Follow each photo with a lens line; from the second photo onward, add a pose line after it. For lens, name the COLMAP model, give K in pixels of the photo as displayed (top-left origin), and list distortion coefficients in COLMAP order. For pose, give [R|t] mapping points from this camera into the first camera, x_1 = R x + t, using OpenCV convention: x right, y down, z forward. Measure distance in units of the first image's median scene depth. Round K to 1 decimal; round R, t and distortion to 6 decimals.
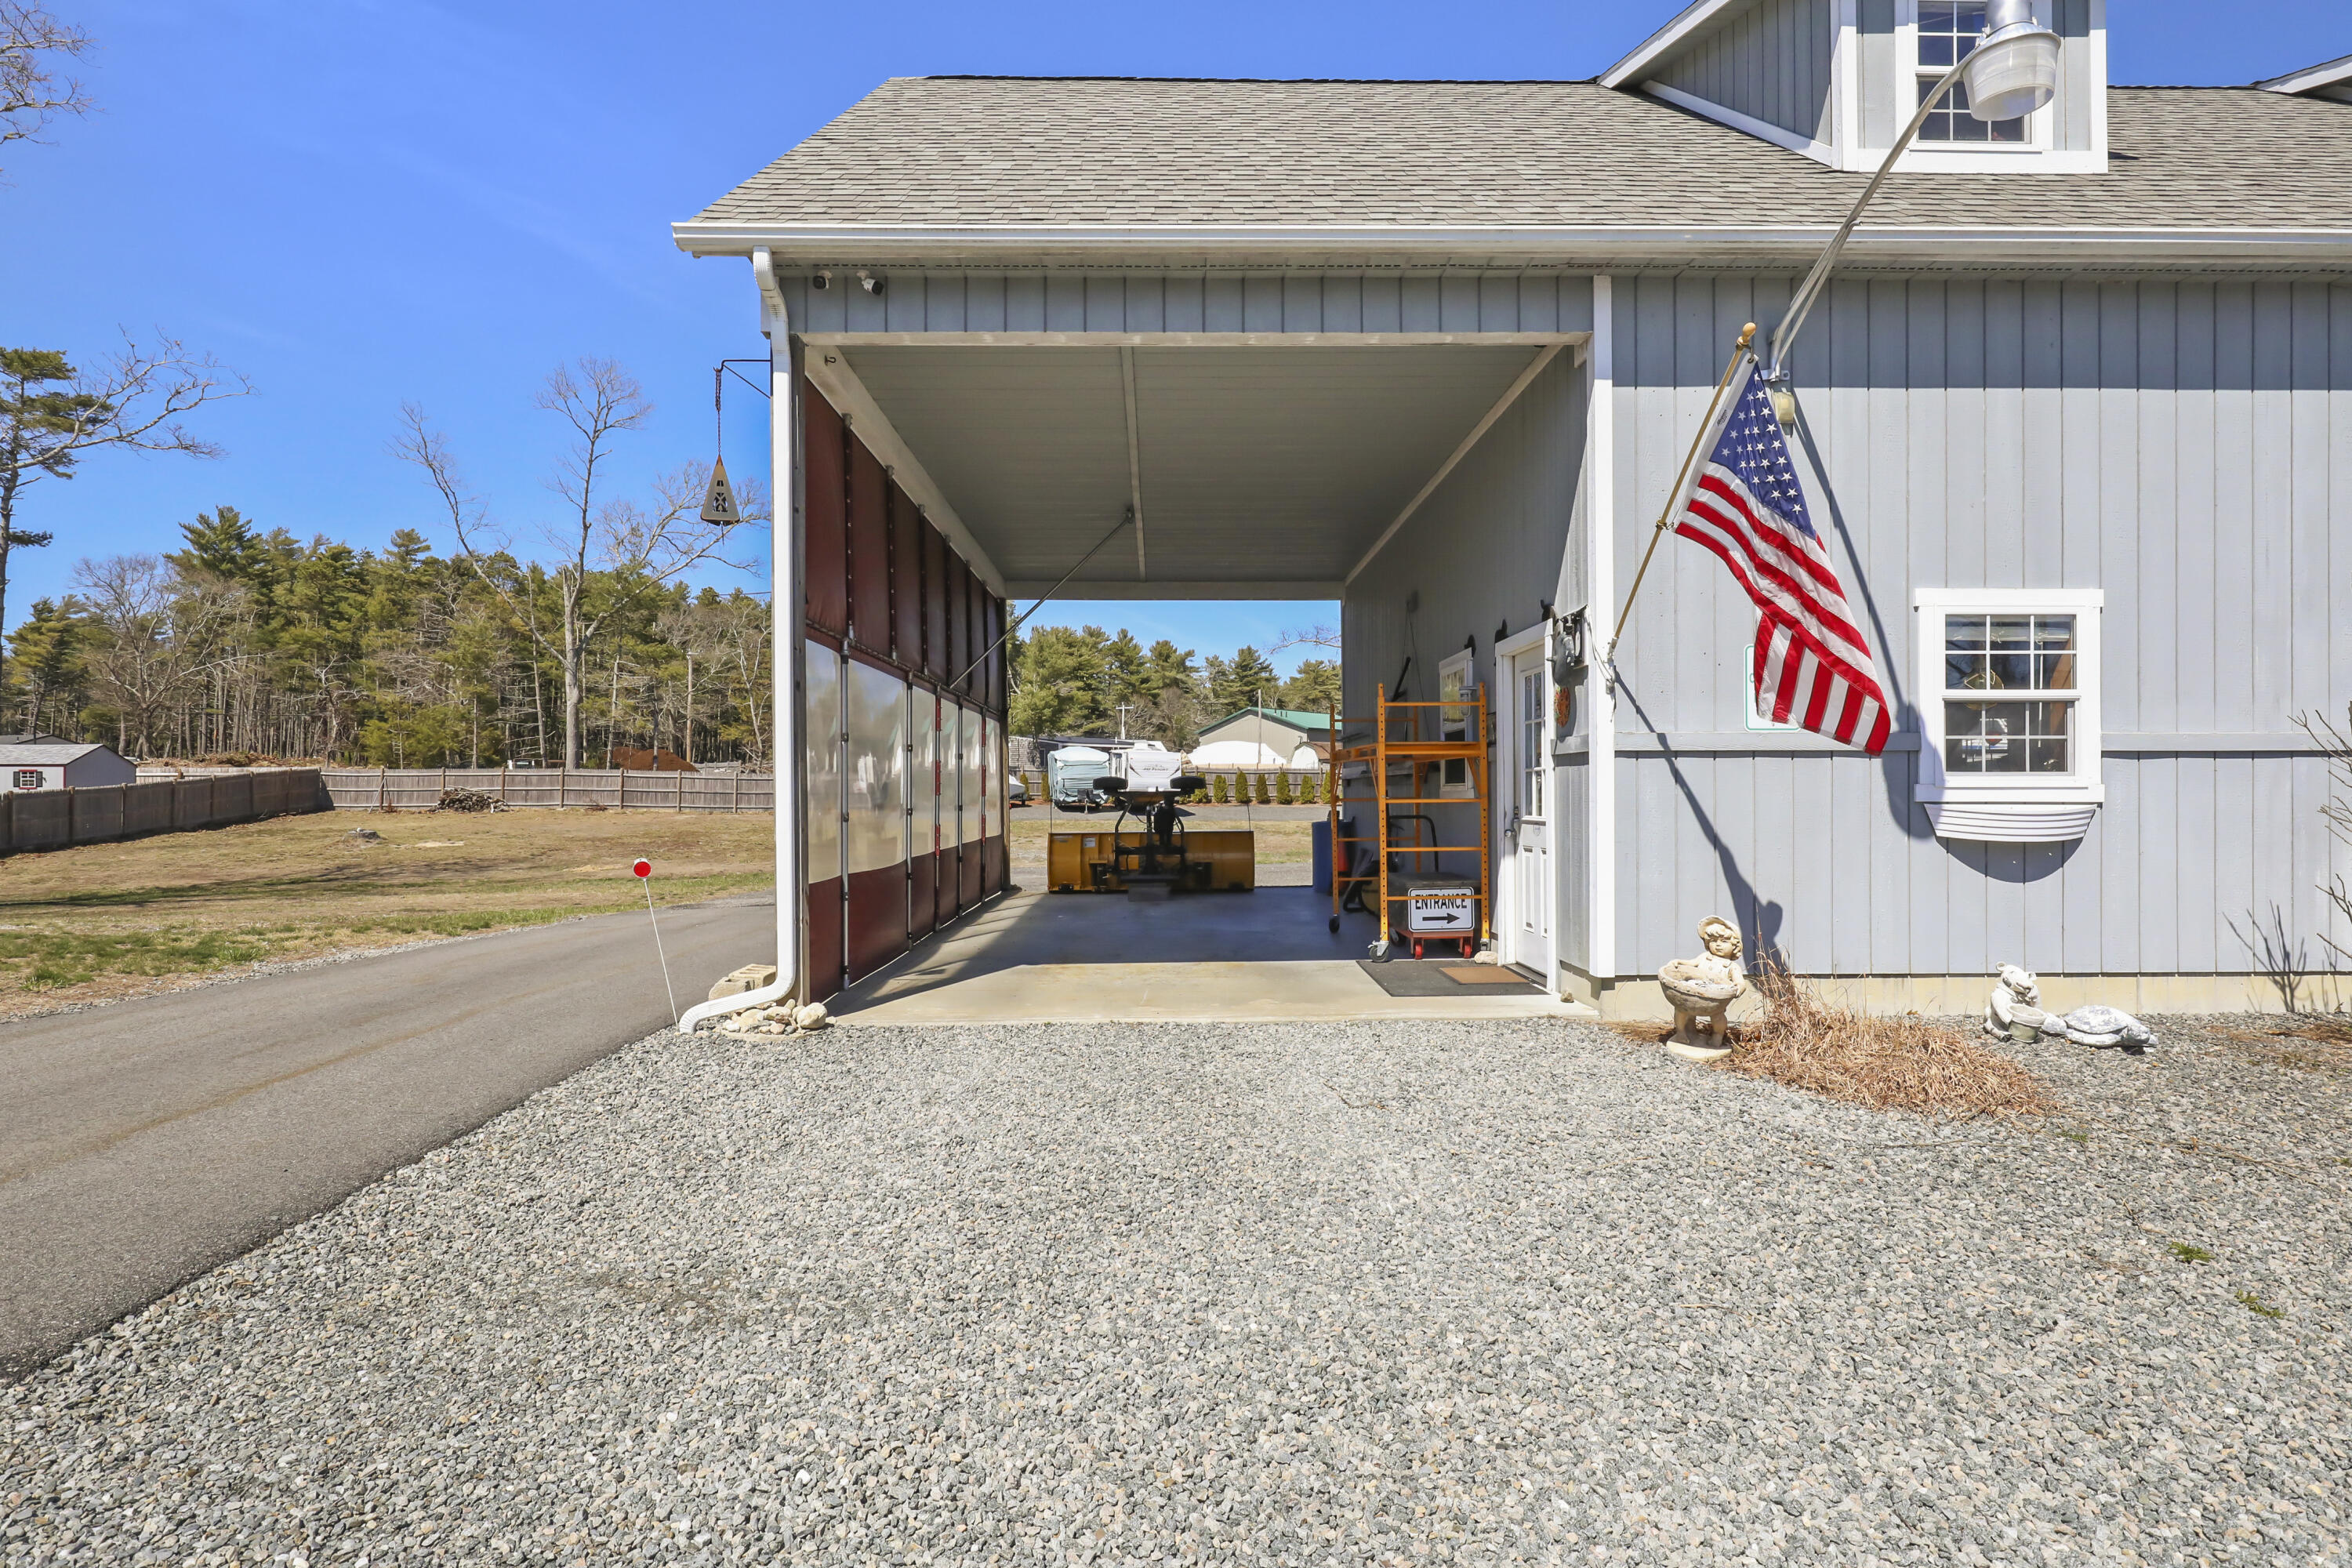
lens RADIAL K [[1203.2, 0, 1174.5], [0, 1203.2, 781.8], [0, 0, 1]] dist [0.003079, -0.002559]
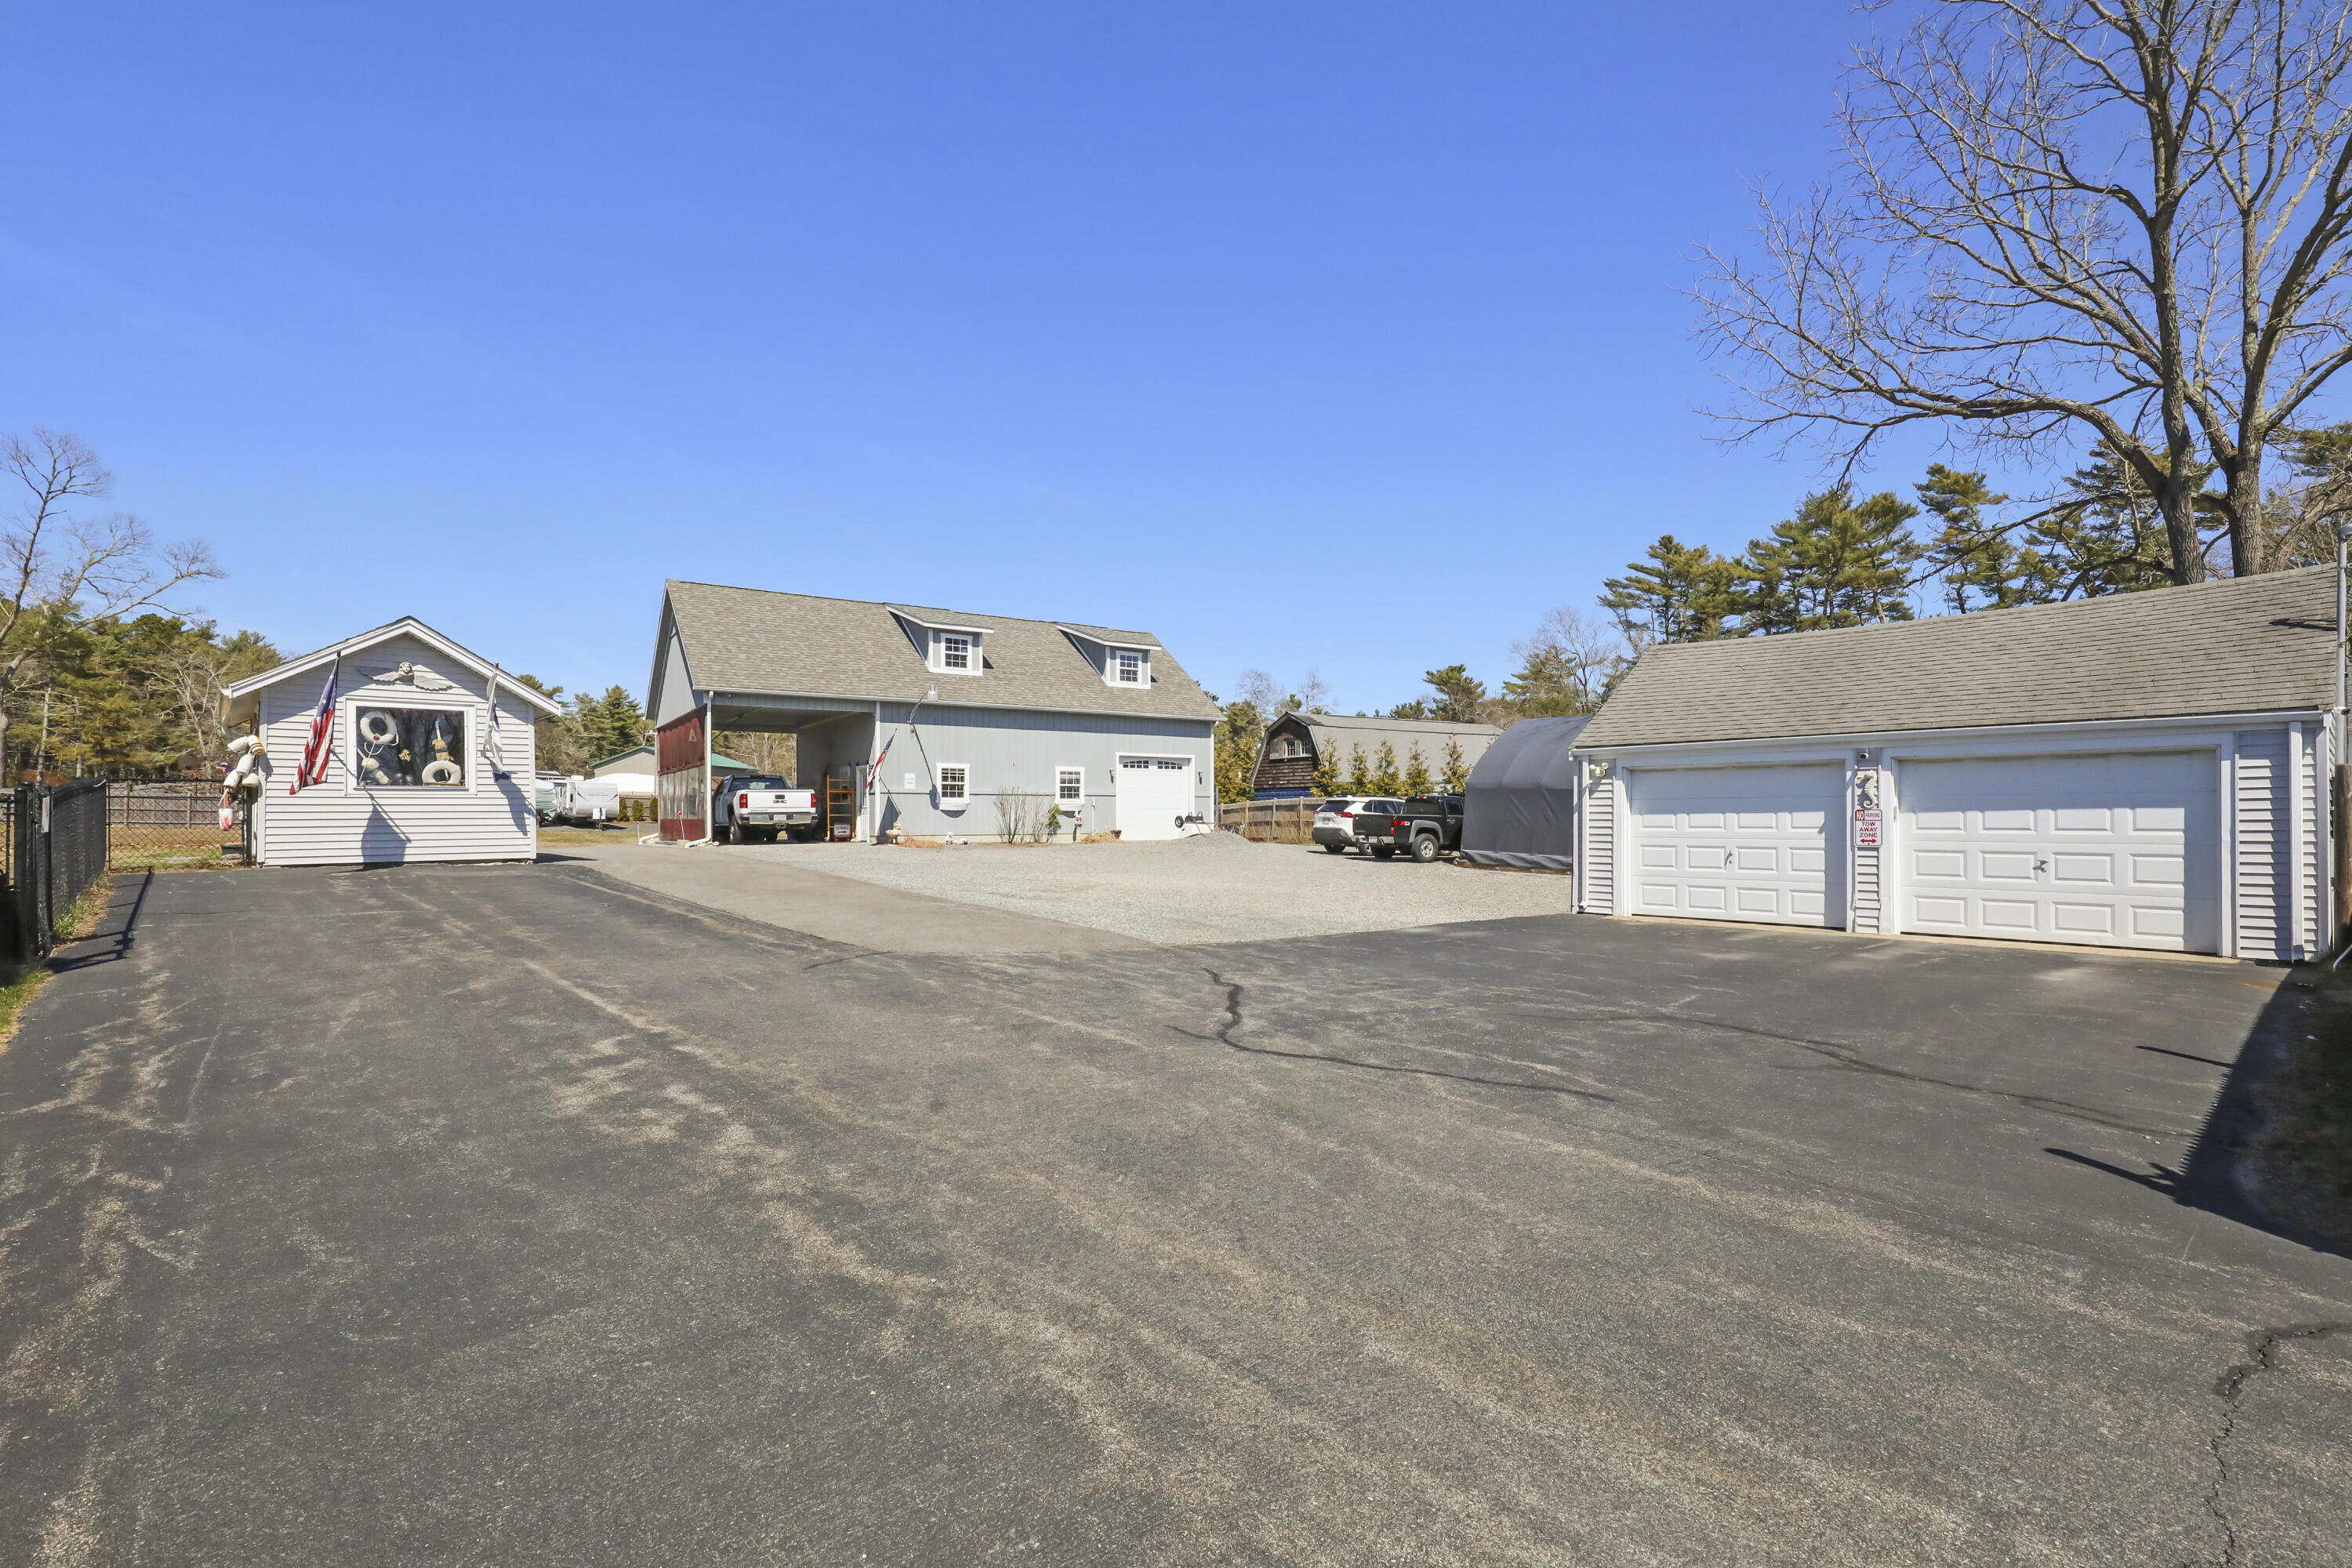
lens RADIAL K [[1065.7, 0, 1181.7], [0, 1065.7, 811.2], [0, 0, 1]] dist [0.000374, -0.000392]
pose [[0.841503, 0.005587, 0.540223, -0.735164], [-0.005490, 0.999983, -0.001791, 0.040539], [-0.540224, -0.001459, 0.841520, -2.567435]]
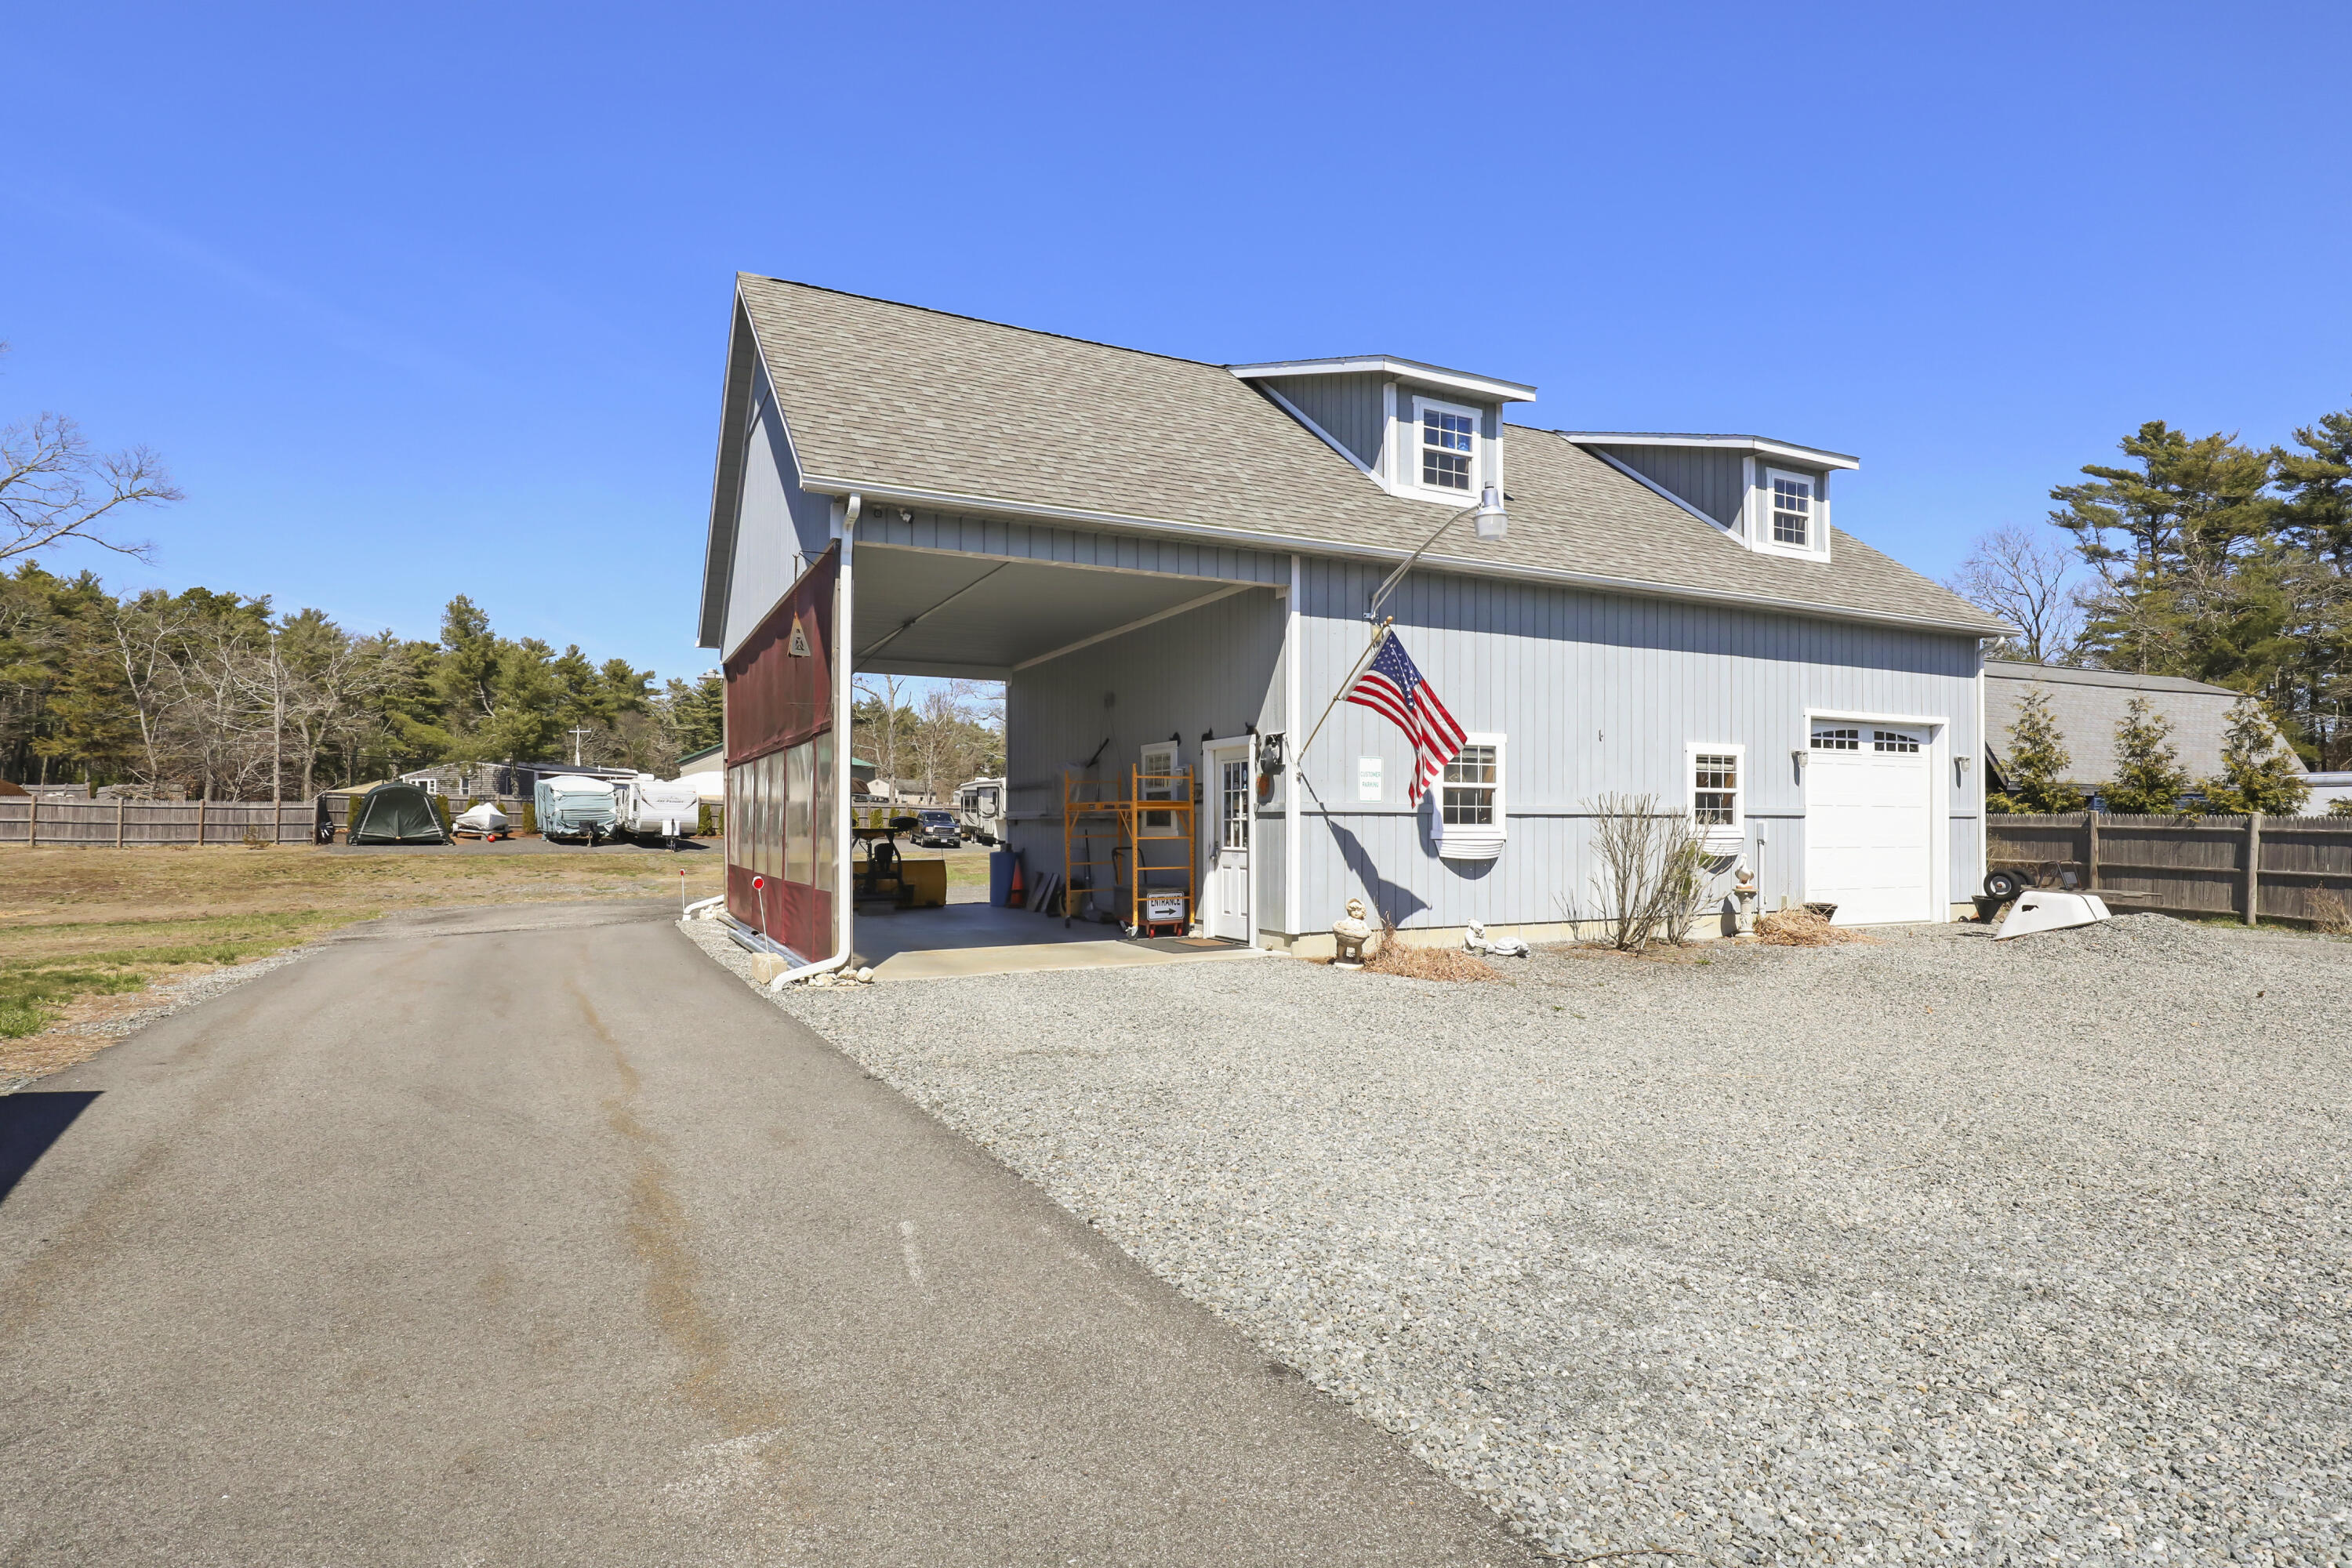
lens RADIAL K [[1203.2, 0, 1177.8], [0, 1203.2, 795.9], [0, 0, 1]] dist [0.003079, -0.002559]
pose [[0.901871, 0.014998, 0.431746, -0.430504], [-0.008575, 0.999822, -0.016819, -0.012292], [-0.431921, 0.011467, 0.901839, -0.419993]]
